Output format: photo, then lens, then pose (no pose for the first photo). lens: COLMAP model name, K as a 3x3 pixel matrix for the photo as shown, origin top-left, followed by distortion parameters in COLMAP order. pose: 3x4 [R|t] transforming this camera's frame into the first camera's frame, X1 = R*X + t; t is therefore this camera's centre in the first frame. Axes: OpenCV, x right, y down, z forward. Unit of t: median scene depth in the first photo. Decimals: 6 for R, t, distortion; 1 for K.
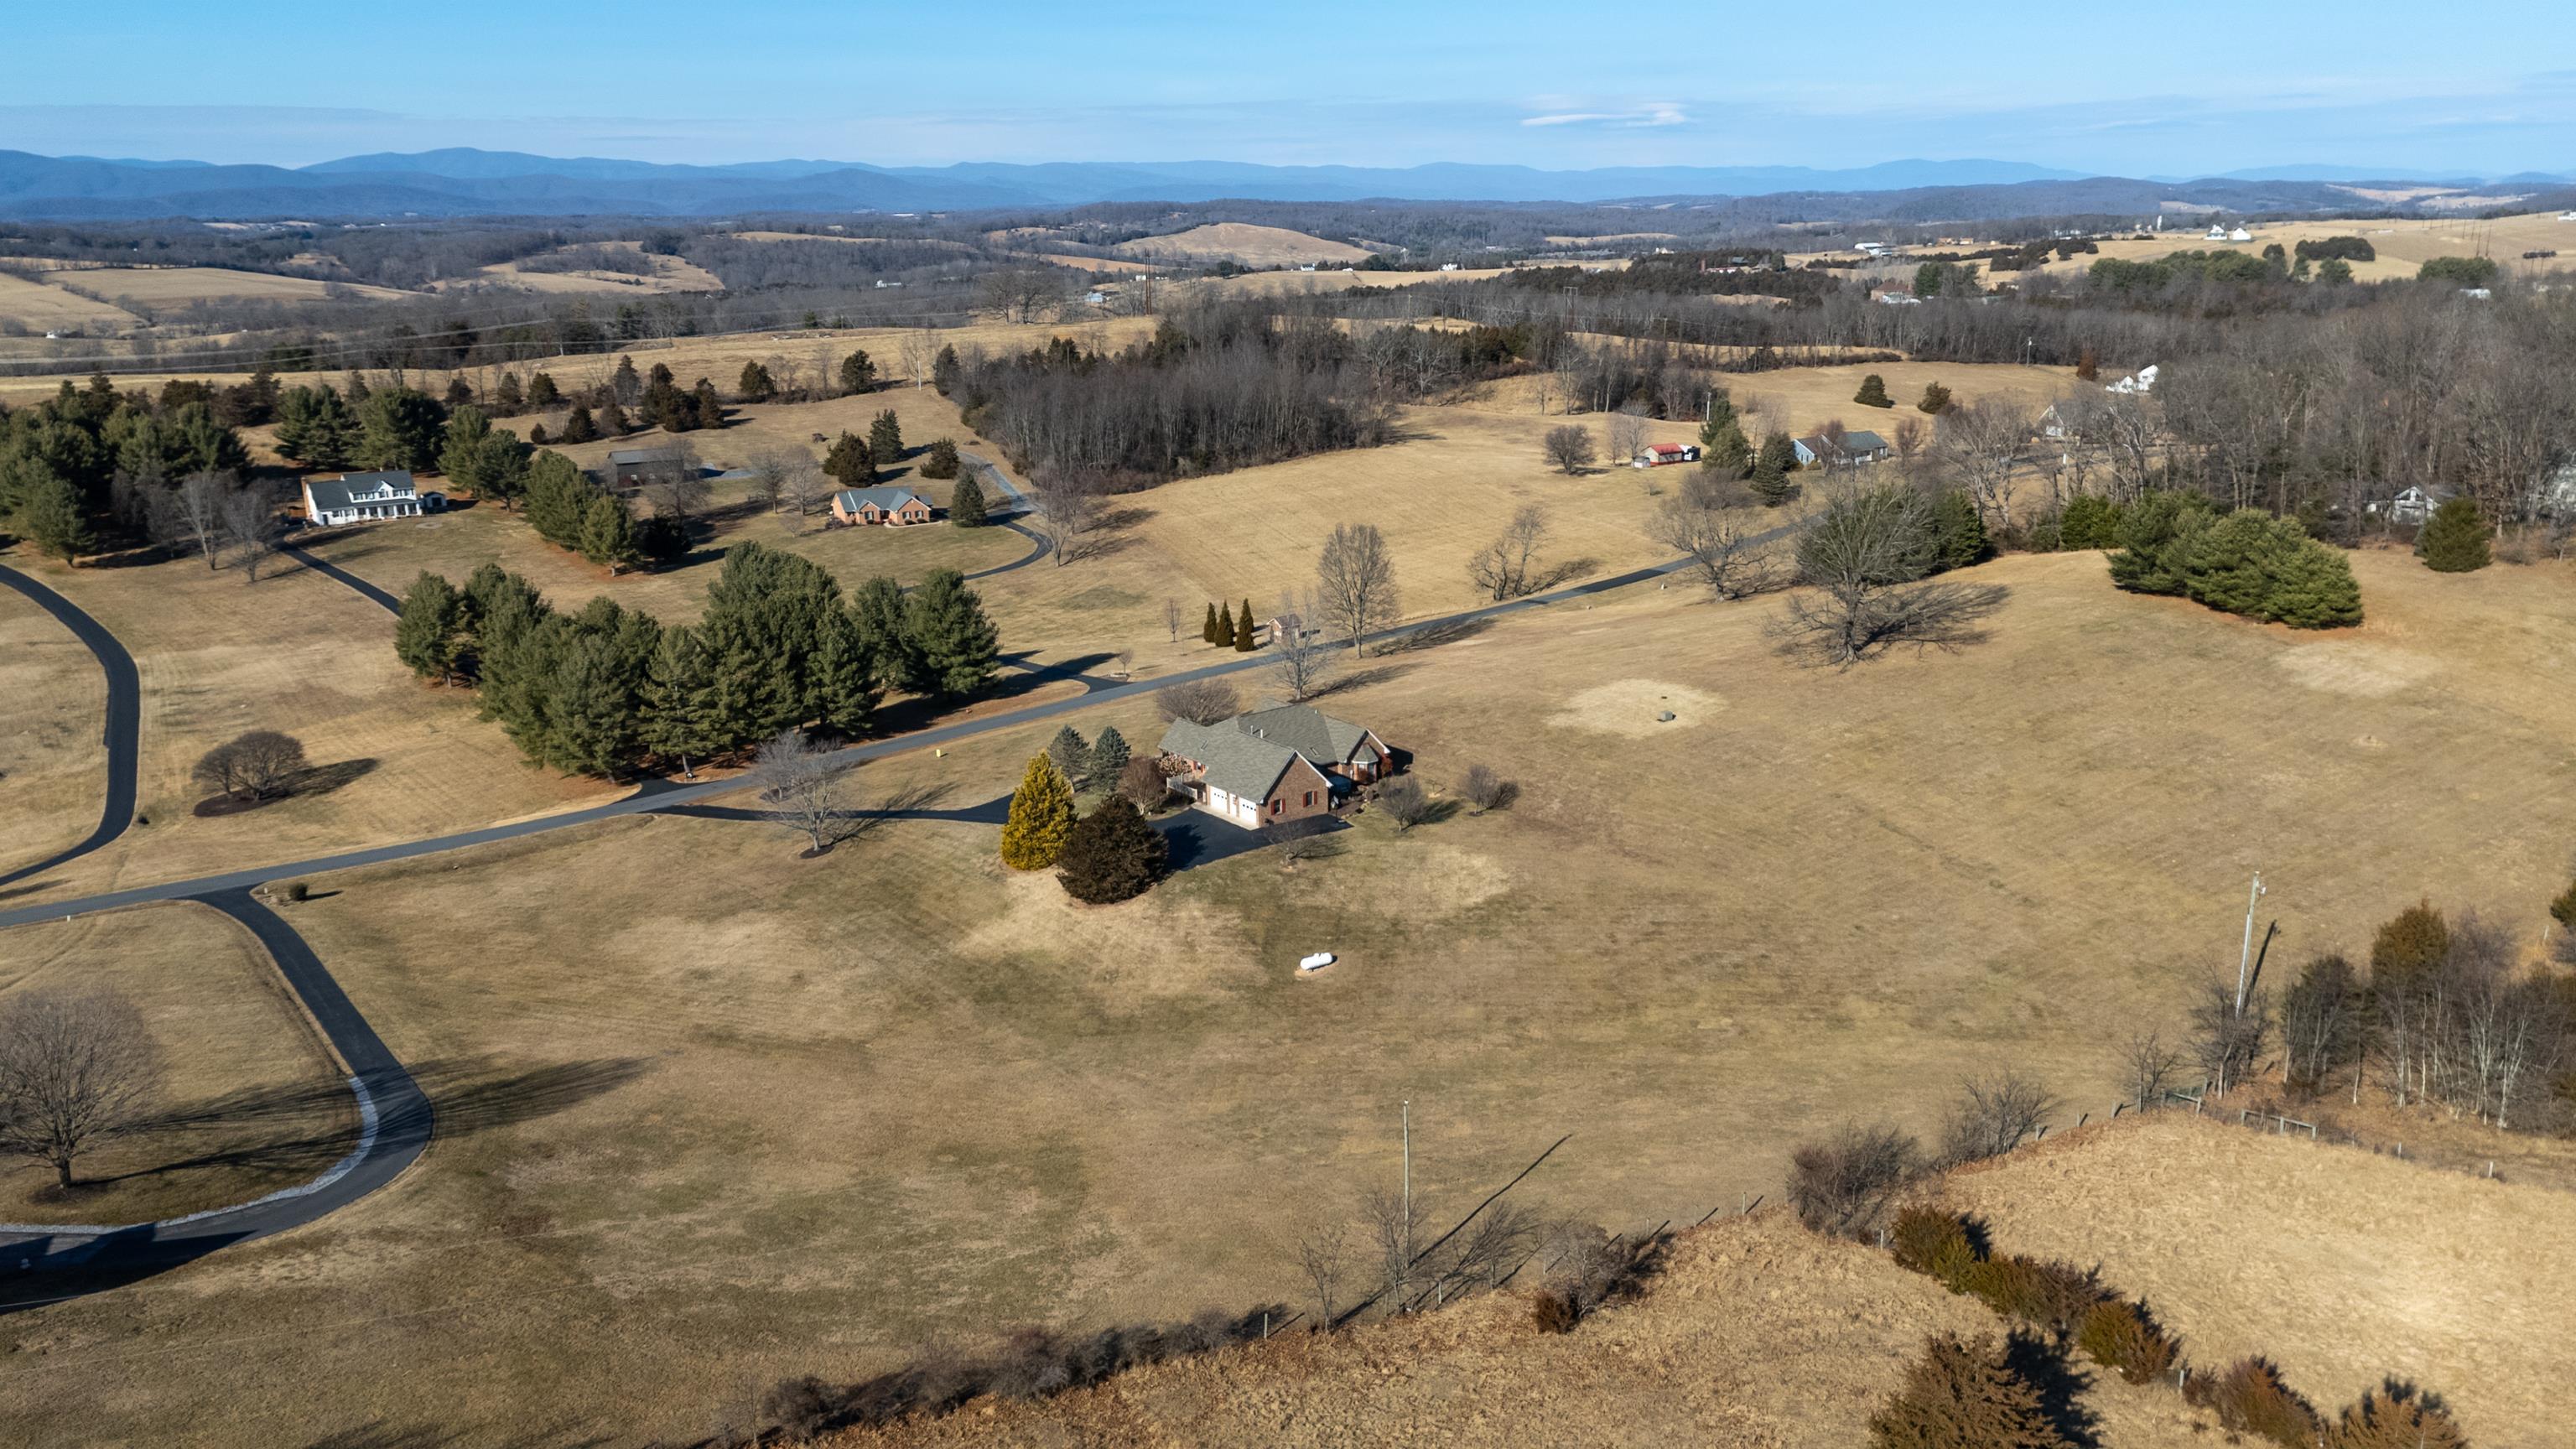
lens RADIAL K [[1874.9, 0, 1291.1], [0, 1874.9, 726.5], [0, 0, 1]] dist [0.086735, -0.100808]
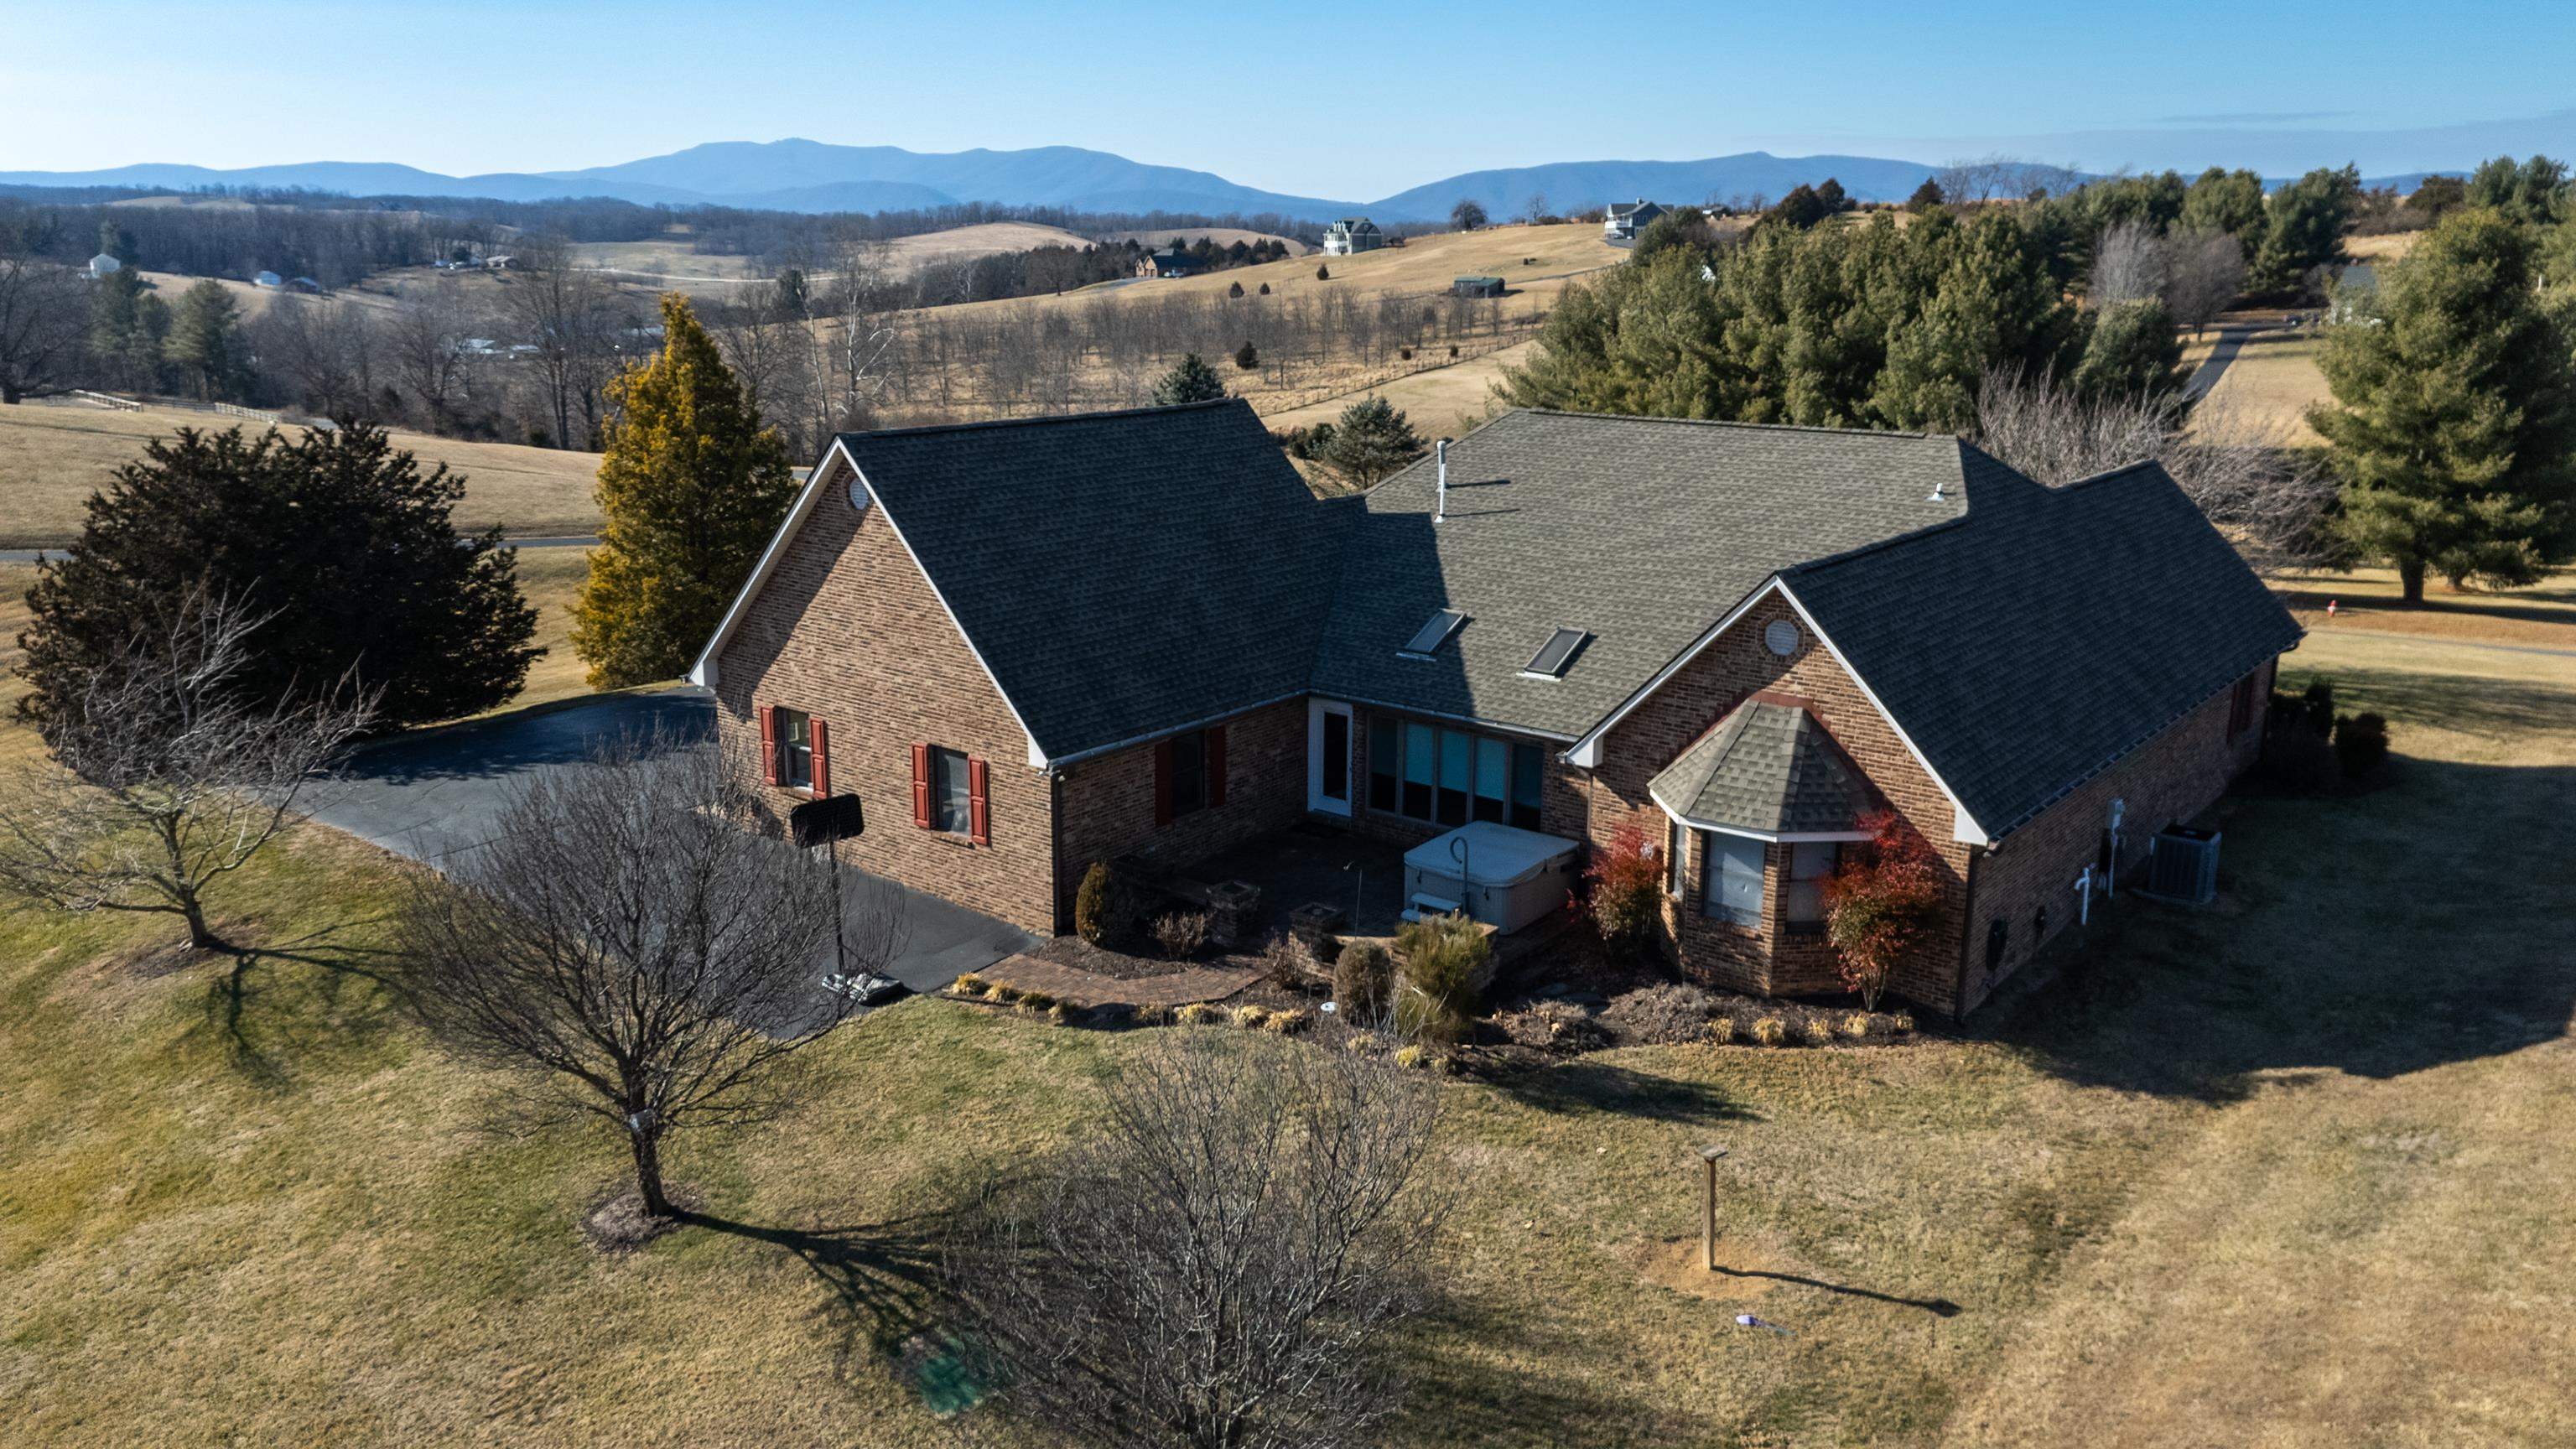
lens RADIAL K [[1874.9, 0, 1291.1], [0, 1874.9, 726.5], [0, 0, 1]] dist [0.086735, -0.100808]
pose [[0.234244, 0.258999, -0.937043, 0.061844], [-0.267864, 0.943746, 0.193890, -0.002212], [0.934547, 0.205582, 0.290443, 0.364117]]
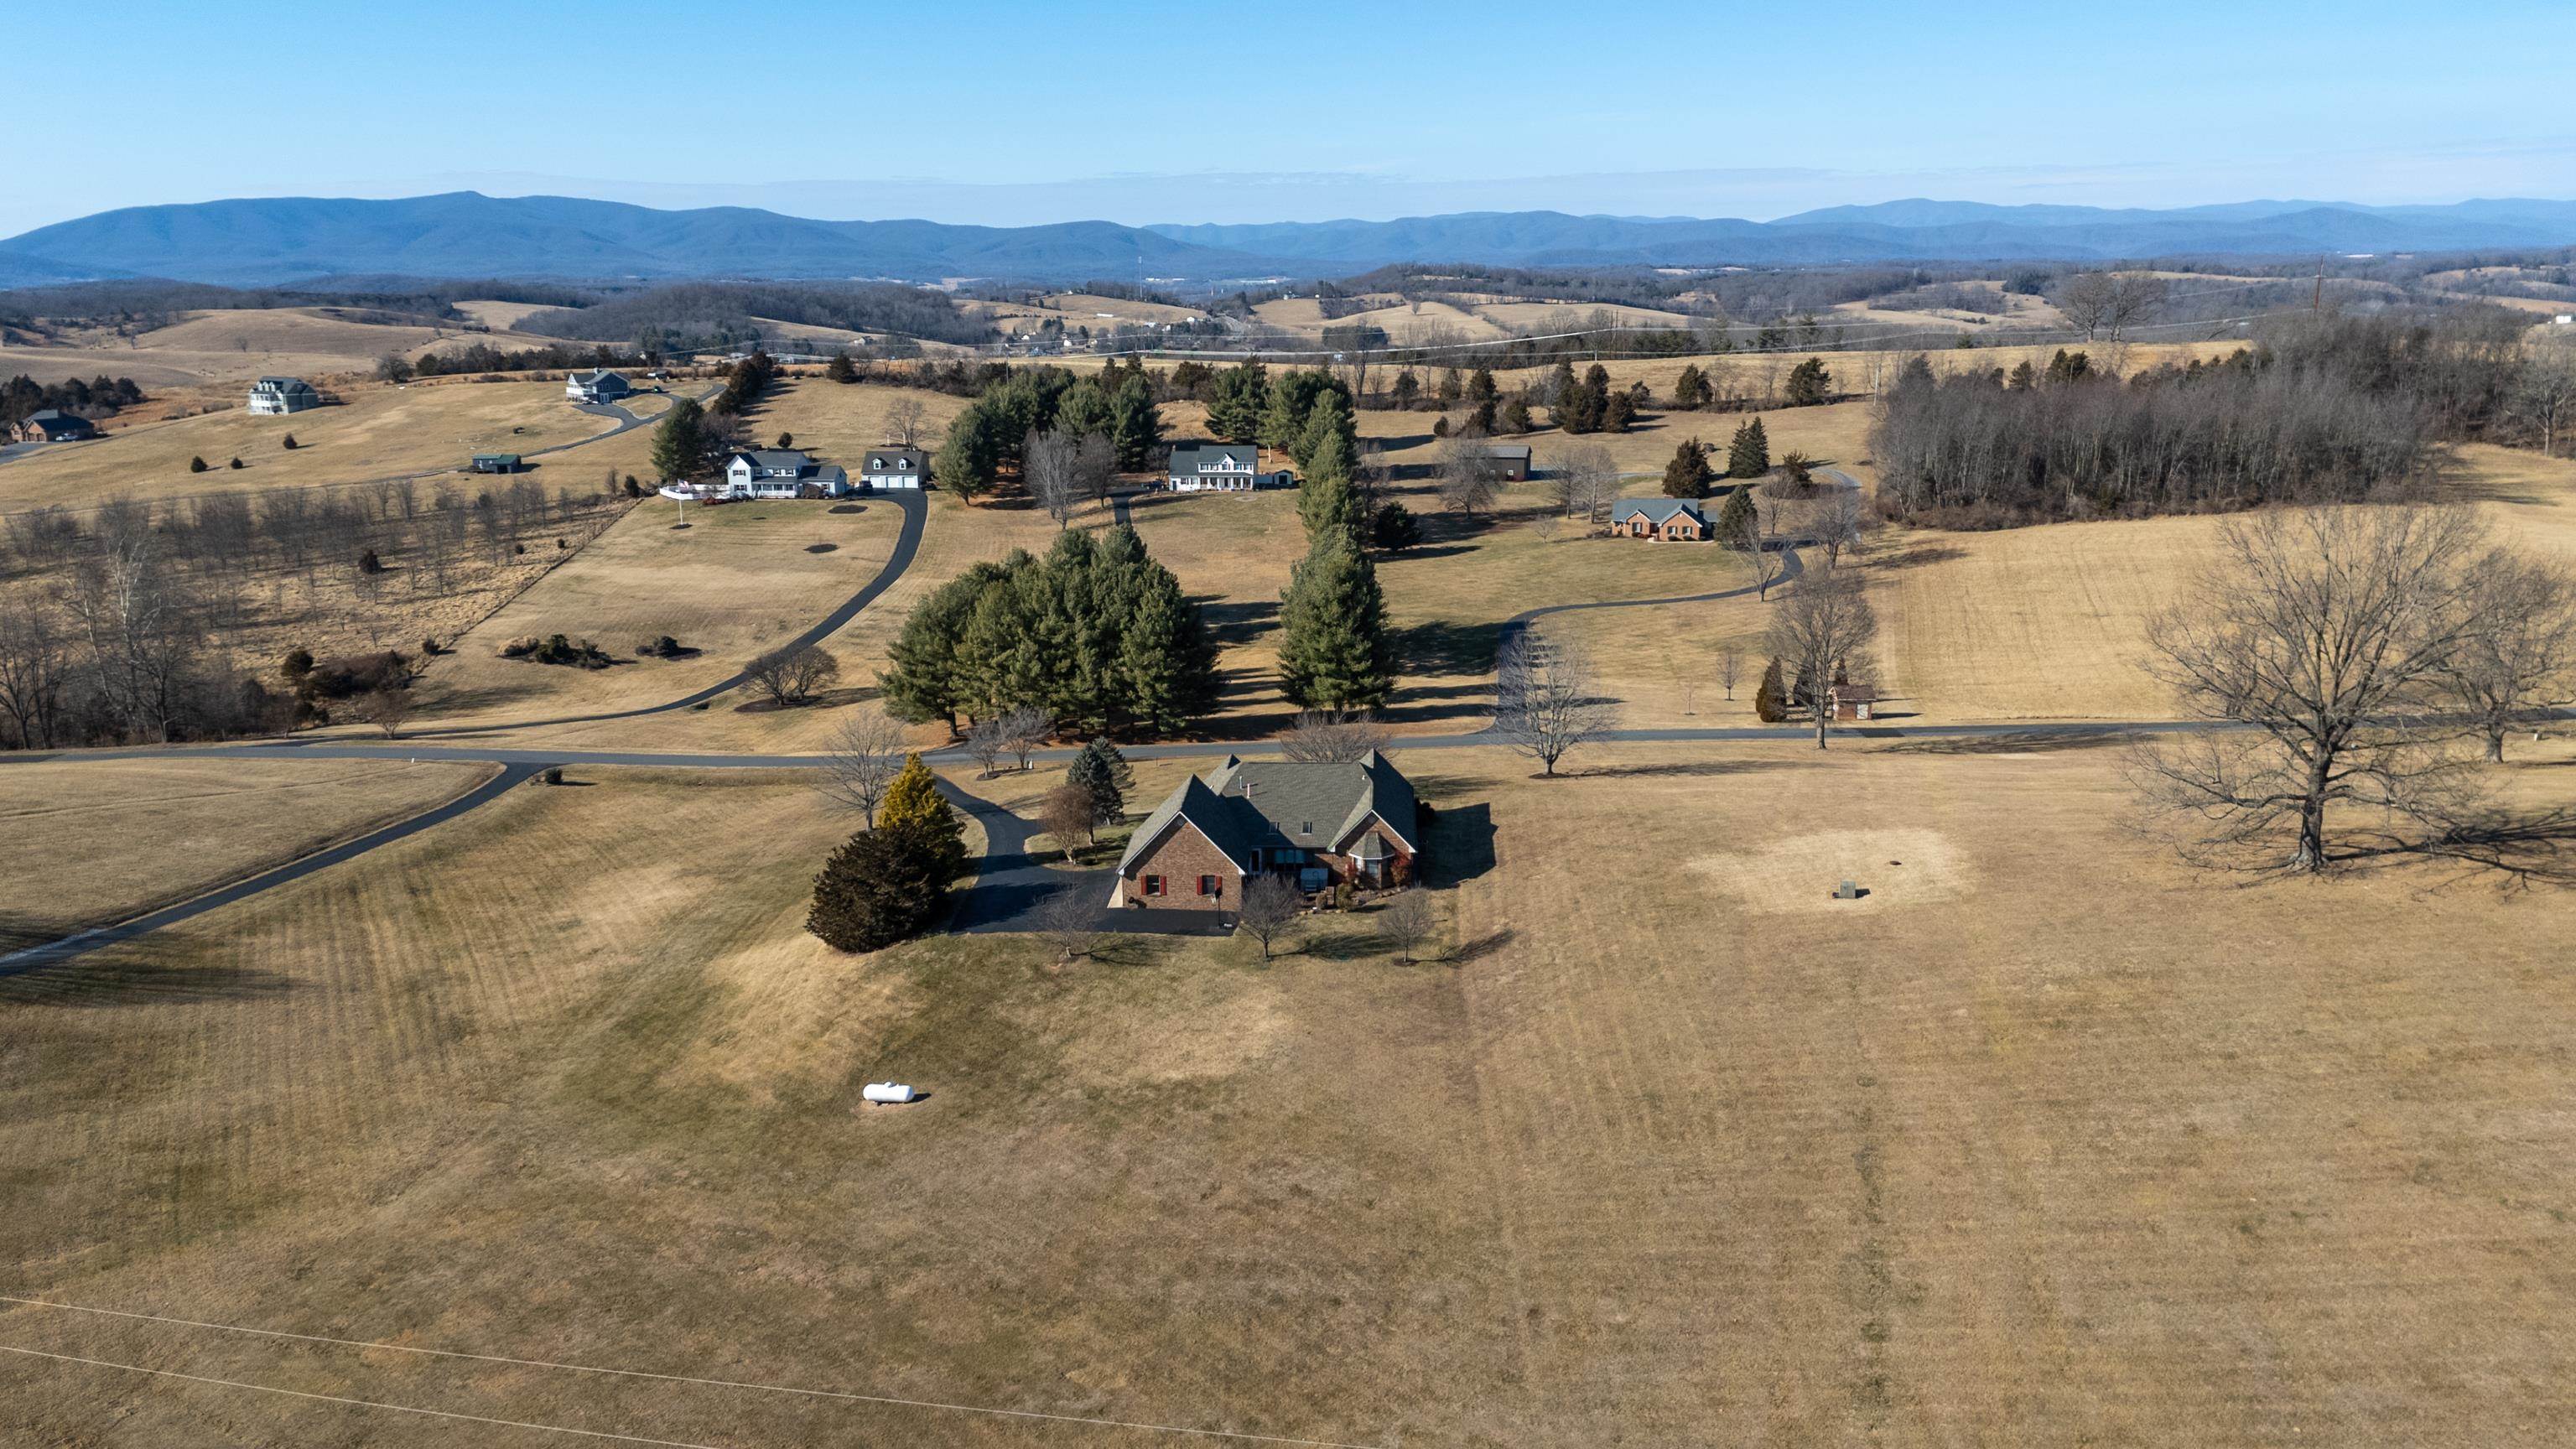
lens RADIAL K [[1874.9, 0, 1291.1], [0, 1874.9, 726.5], [0, 0, 1]] dist [0.086735, -0.100808]
pose [[0.761717, 0.158135, -0.628315, 0.176092], [-0.172760, 0.984220, 0.038270, -0.019989], [0.624453, 0.079397, 0.777017, 0.170248]]
